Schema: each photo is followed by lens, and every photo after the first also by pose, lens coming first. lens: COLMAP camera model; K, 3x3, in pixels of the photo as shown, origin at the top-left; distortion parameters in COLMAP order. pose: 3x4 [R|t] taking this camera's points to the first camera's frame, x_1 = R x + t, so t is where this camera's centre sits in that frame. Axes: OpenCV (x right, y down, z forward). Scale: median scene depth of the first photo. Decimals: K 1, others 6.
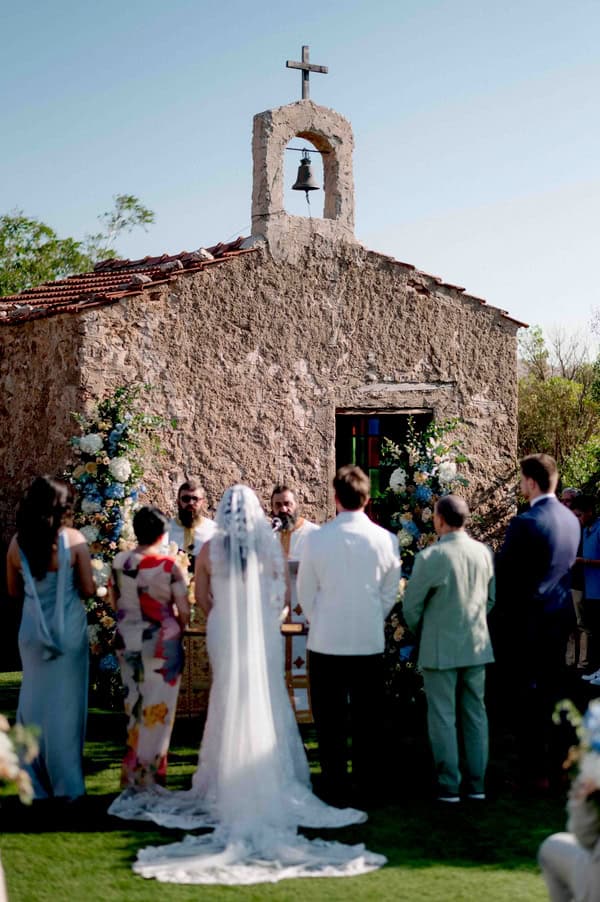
lens RADIAL K [[1428.0, 0, 300.0], [0, 1428.0, 451.0], [0, 0, 1]] dist [0.002852, -0.093397]
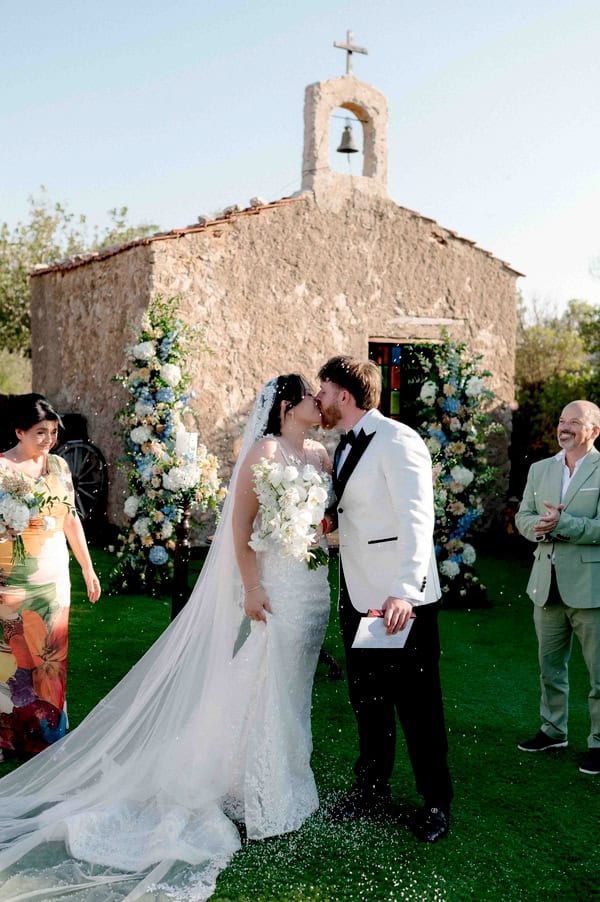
lens RADIAL K [[1428.0, 0, 300.0], [0, 1428.0, 451.0], [0, 0, 1]] dist [0.002852, -0.093397]
pose [[0.999394, 0.023371, -0.025807, 0.000653], [-0.021587, 0.997493, 0.067392, -0.012694], [0.027318, -0.066794, 0.997393, -0.194725]]
